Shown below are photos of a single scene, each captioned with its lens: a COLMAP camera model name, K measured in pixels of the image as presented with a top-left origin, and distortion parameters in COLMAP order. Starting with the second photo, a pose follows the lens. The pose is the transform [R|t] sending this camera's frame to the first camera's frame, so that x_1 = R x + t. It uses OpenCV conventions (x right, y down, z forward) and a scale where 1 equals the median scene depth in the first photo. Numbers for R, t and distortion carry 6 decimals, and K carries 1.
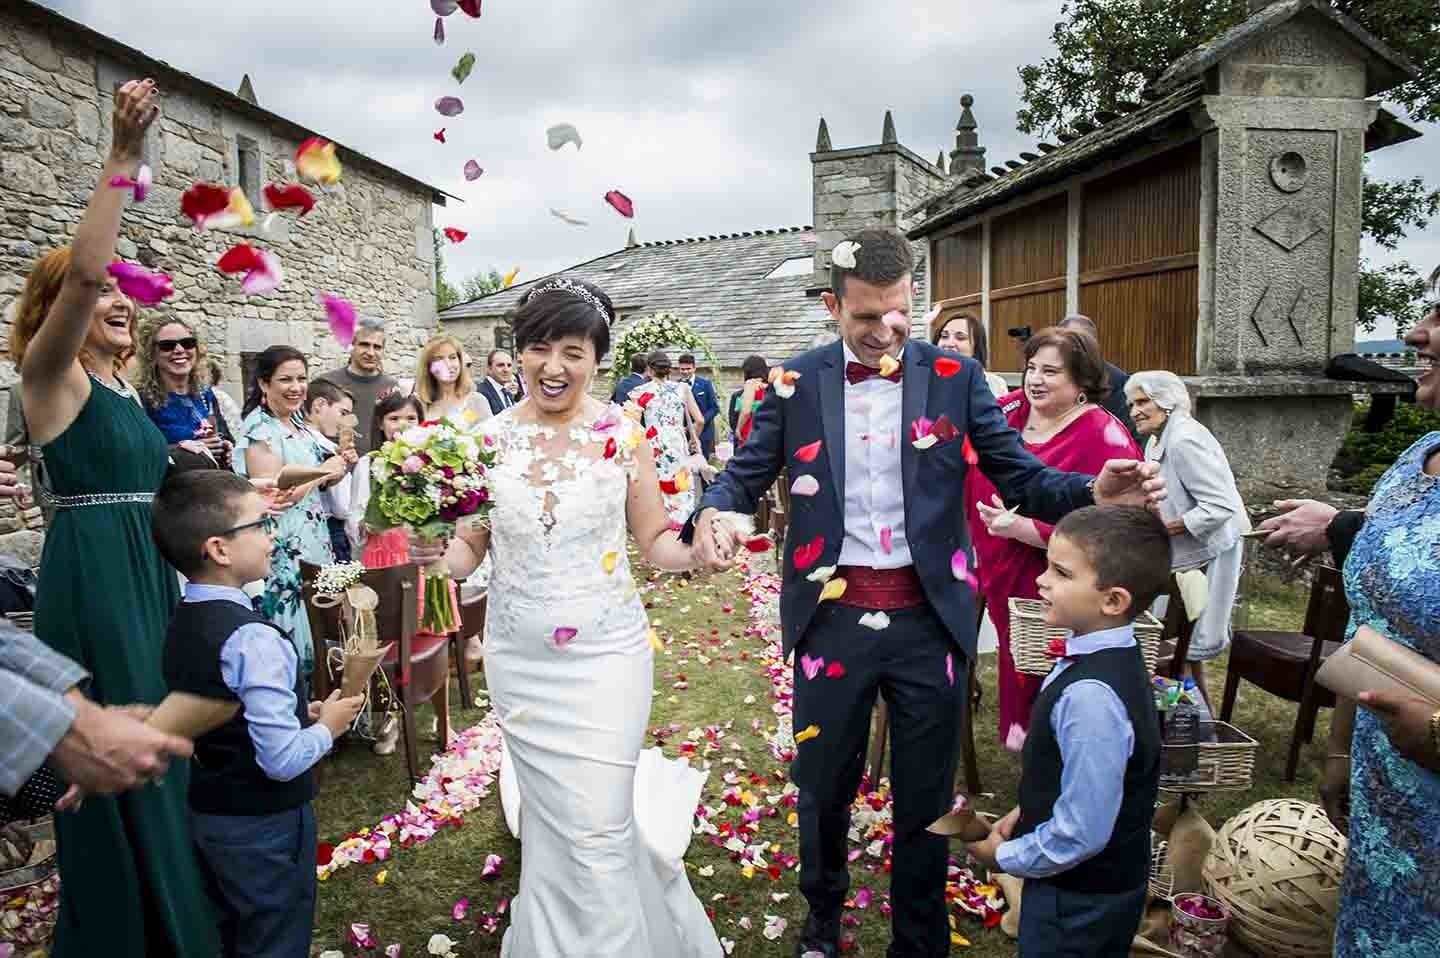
lens RADIAL K [[1116.3, 0, 722.1], [0, 1116.3, 532.4], [0, 0, 1]] dist [-0.045167, -0.002877]
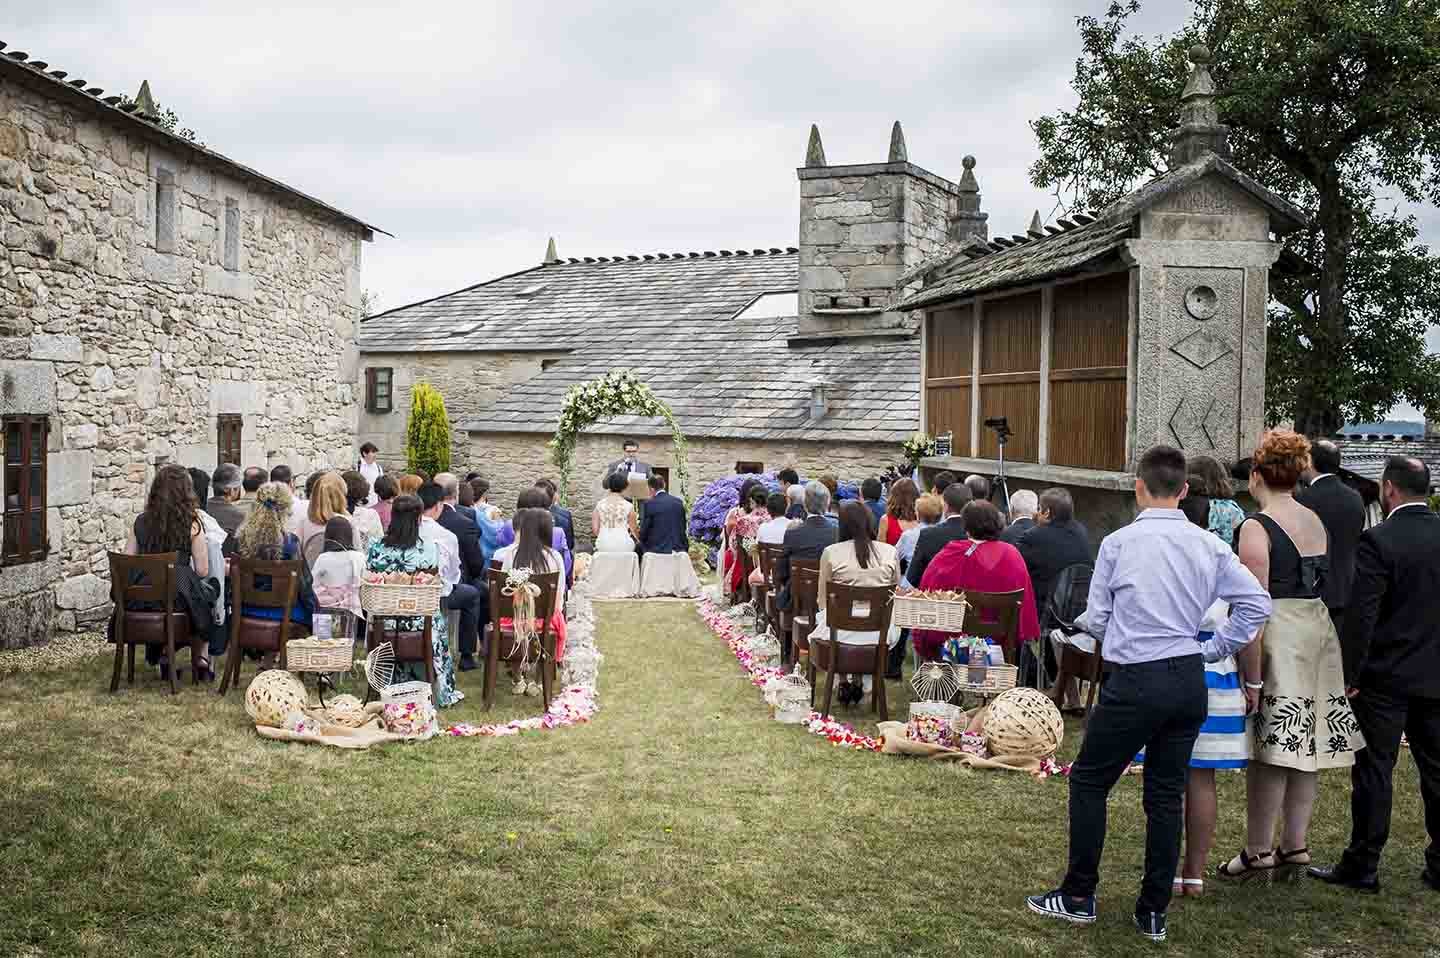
lens RADIAL K [[2245.6, 0, 720.0], [0, 2245.6, 479.0], [0, 0, 1]] dist [0.007683, 0.048716]
pose [[0.998309, 0.032636, 0.048095, -0.063444], [-0.026919, 0.992993, -0.115062, 0.087592], [-0.051513, 0.113573, 0.992193, -0.777405]]
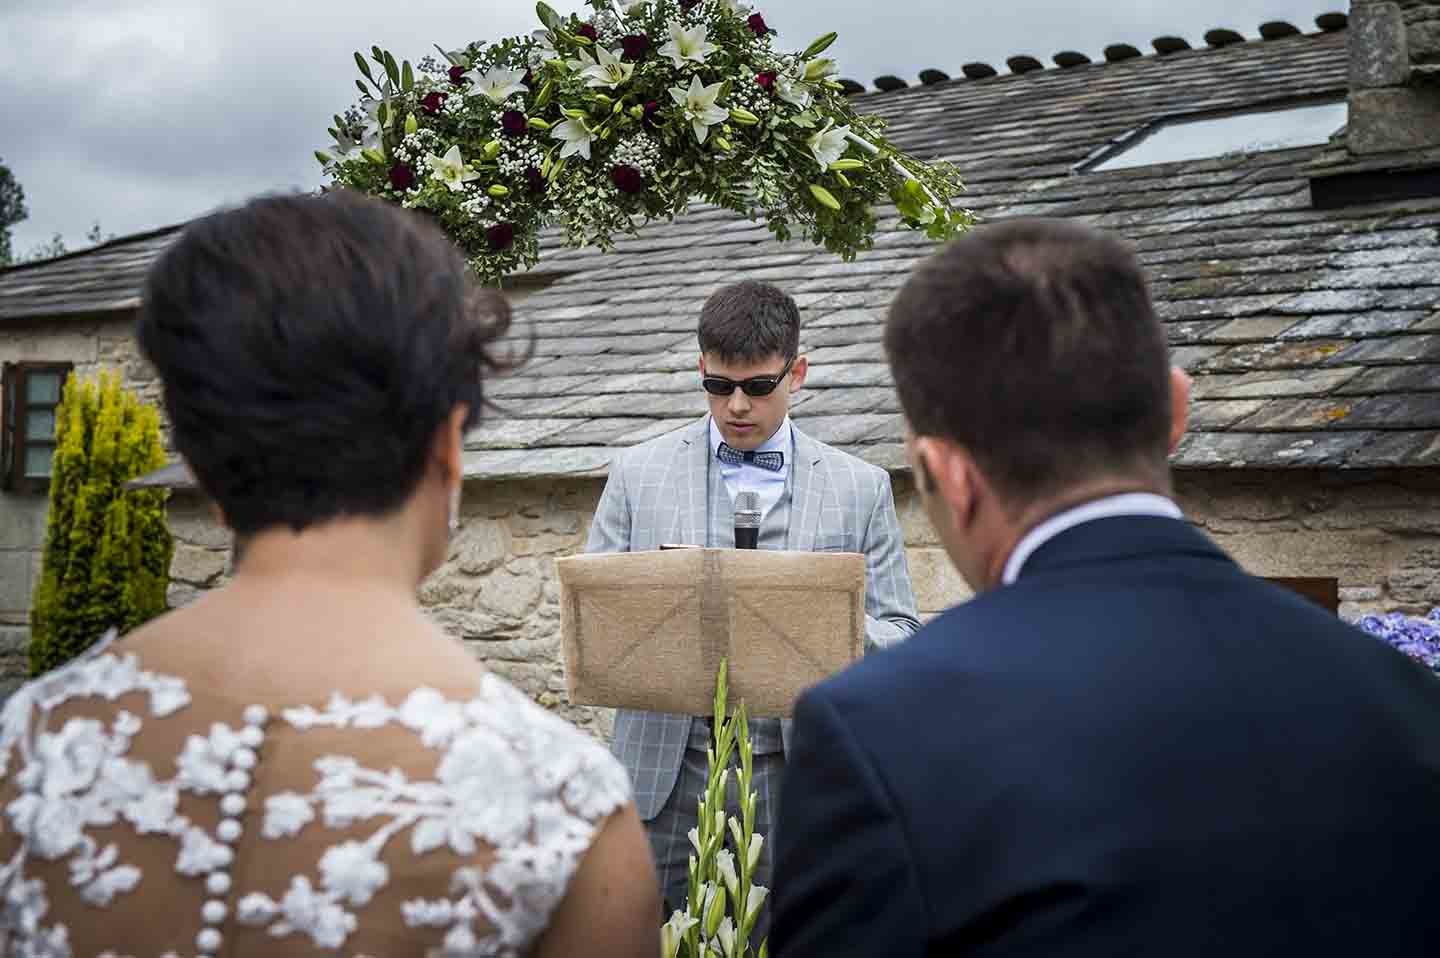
lens RADIAL K [[2245.6, 0, 720.0], [0, 2245.6, 479.0], [0, 0, 1]] dist [0.007683, 0.048716]
pose [[0.998841, 0.043839, -0.019864, -0.041591], [-0.047227, 0.972274, -0.229027, -0.076532], [0.009273, 0.229699, 0.973217, 0.824898]]
